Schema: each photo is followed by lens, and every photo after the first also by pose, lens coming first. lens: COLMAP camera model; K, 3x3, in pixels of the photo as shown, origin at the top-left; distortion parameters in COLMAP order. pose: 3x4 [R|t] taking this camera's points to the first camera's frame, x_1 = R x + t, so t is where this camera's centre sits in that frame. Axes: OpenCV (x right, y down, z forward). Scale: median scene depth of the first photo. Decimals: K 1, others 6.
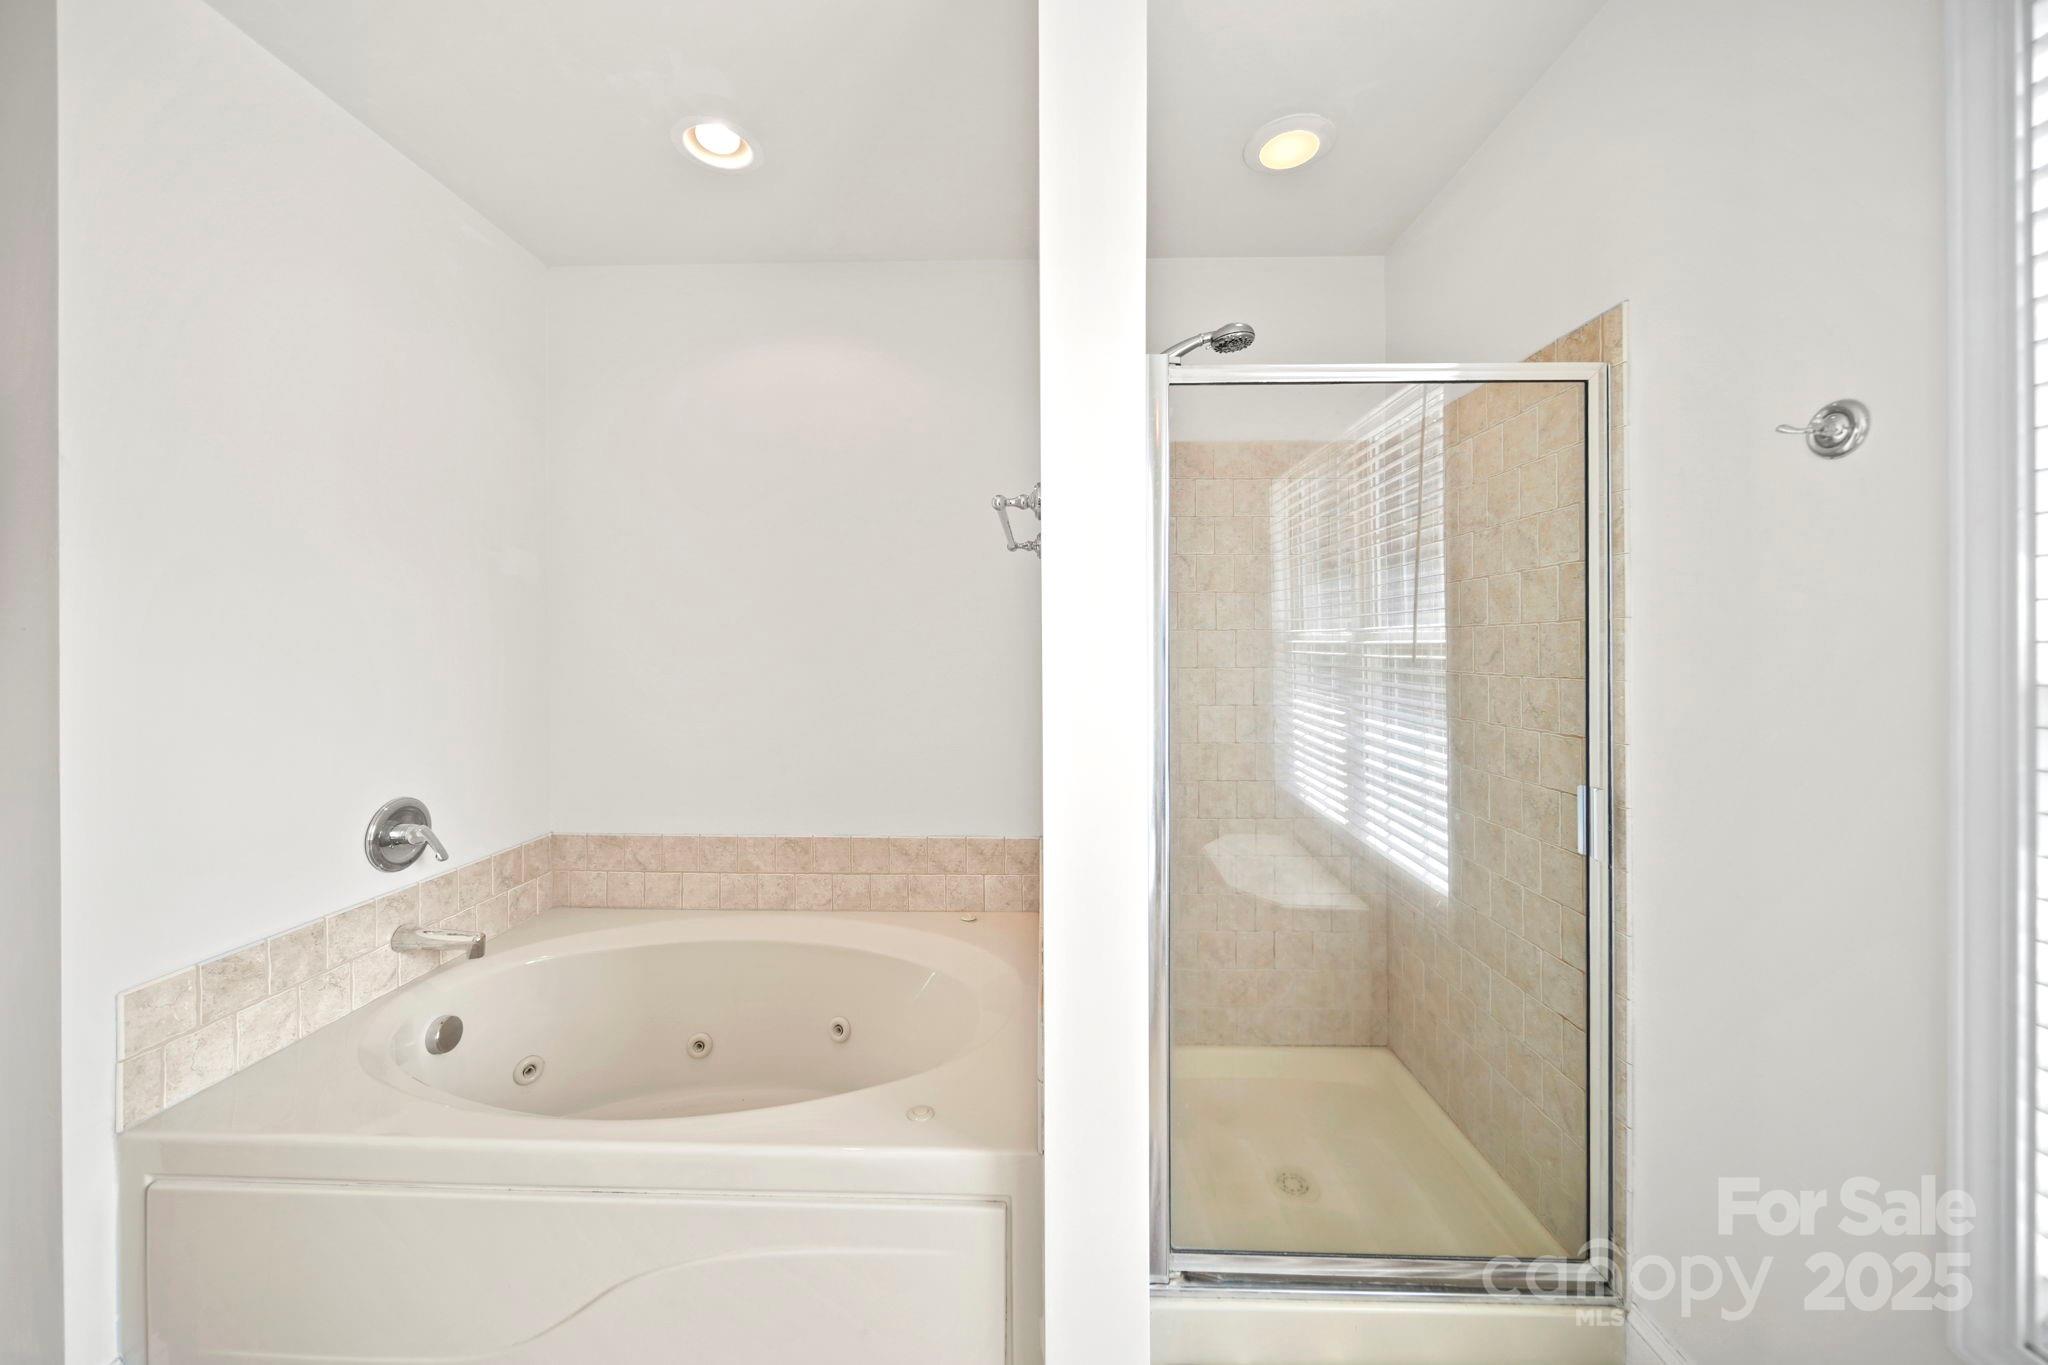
lens RADIAL K [[742.2, 0, 1011.7], [0, 742.2, 644.8], [0, 0, 1]] dist [0.001556, -0.001370]
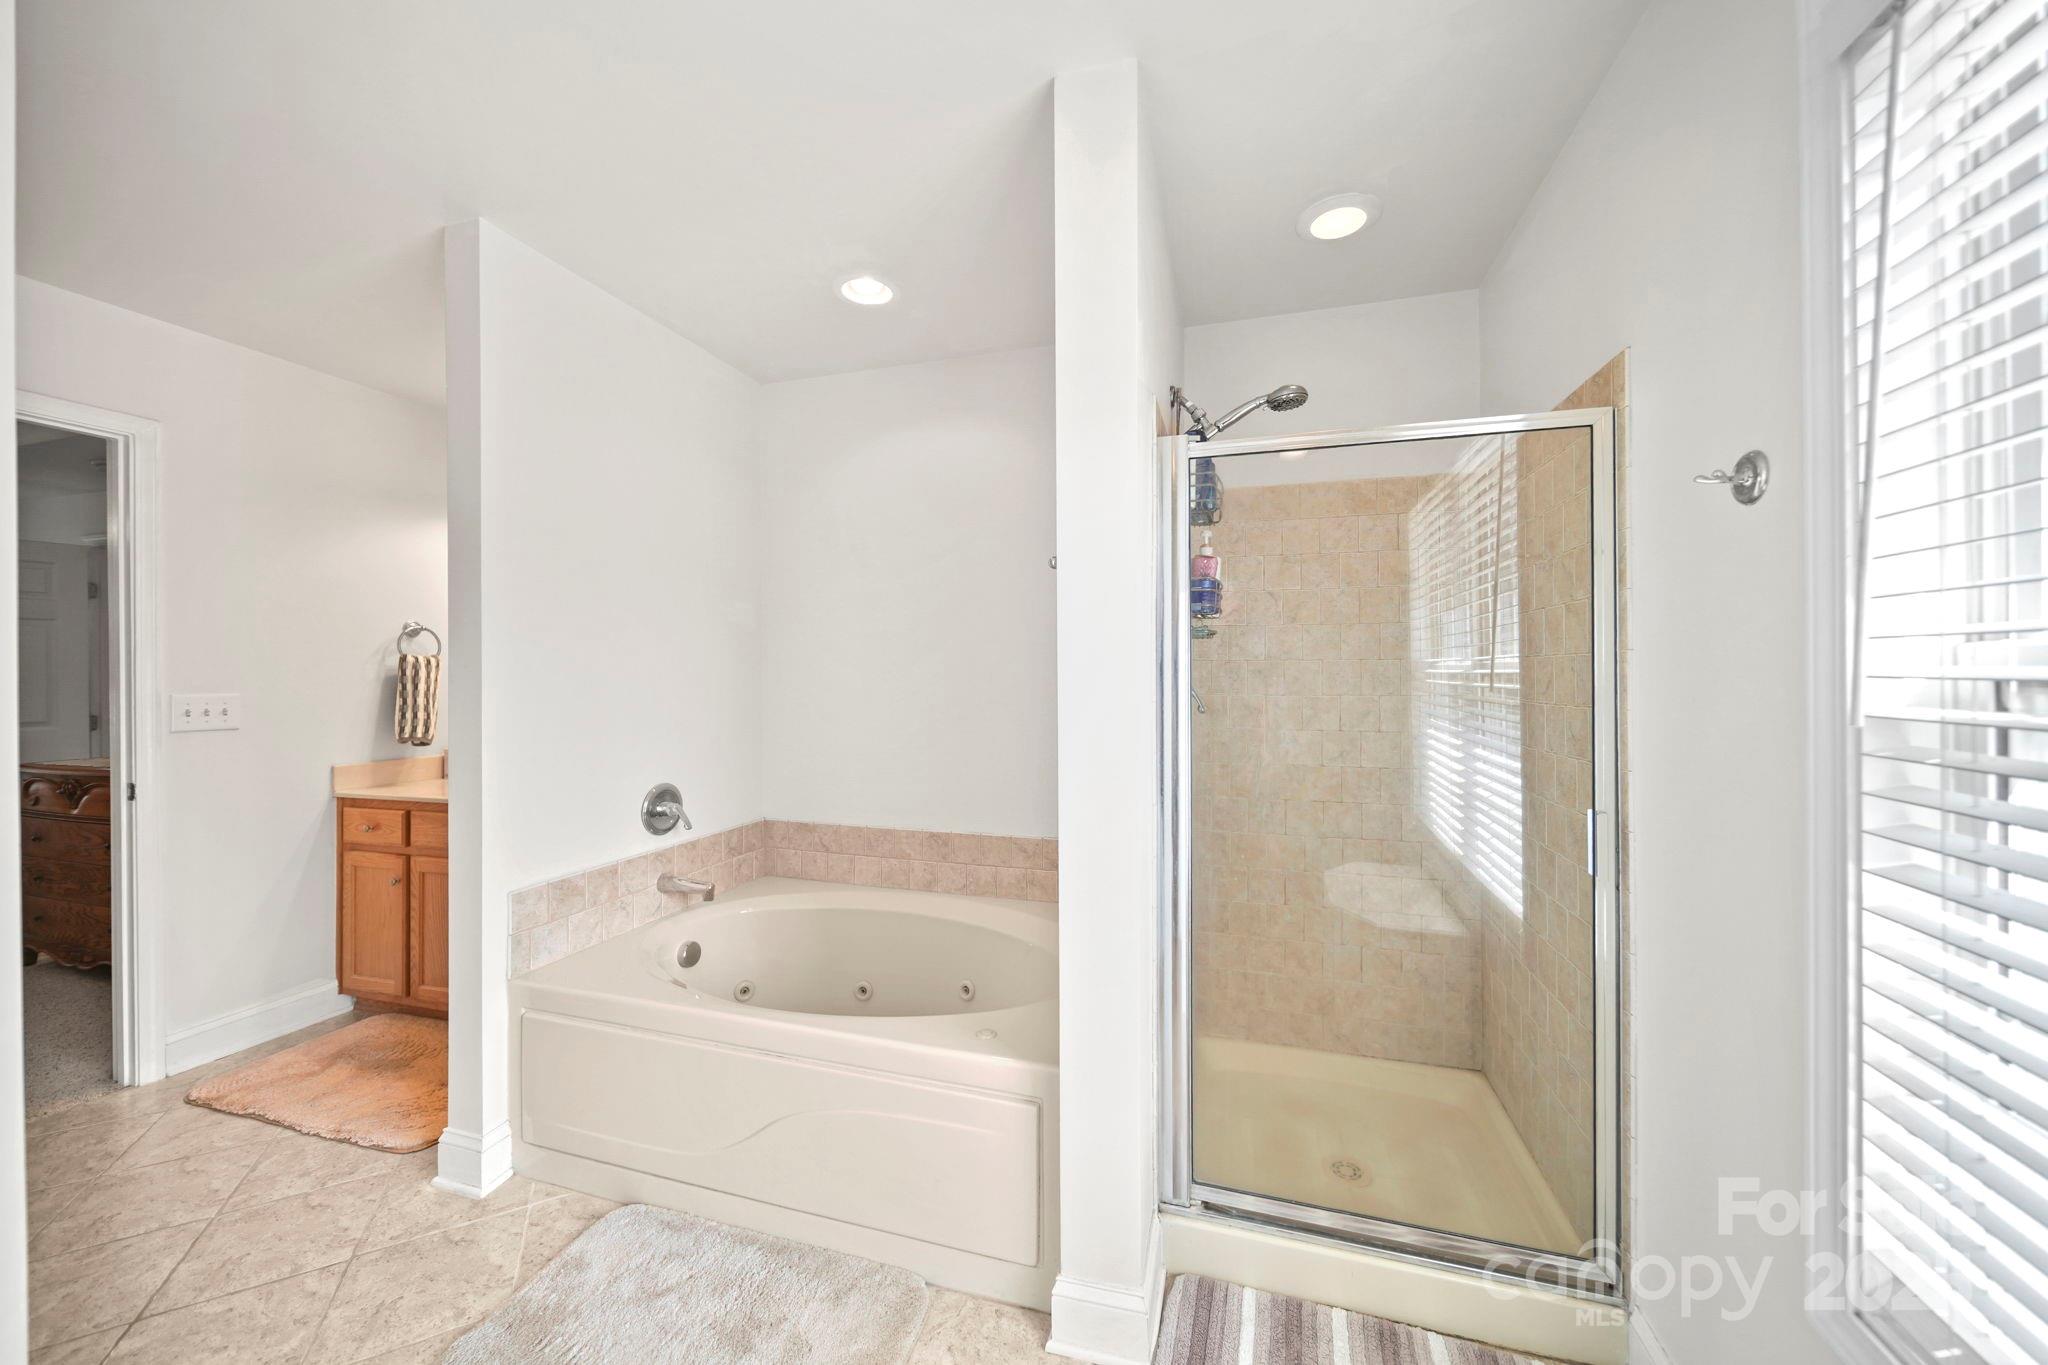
lens RADIAL K [[759.3, 0, 1020.6], [0, 759.3, 668.8], [0, 0, 1]] dist [0.000155, 0.000053]
pose [[0.961773, -0.002437, -0.273837, 0.224109], [0.001472, 0.999992, -0.003728, -0.004972], [0.273844, 0.003182, 0.961769, -0.200949]]
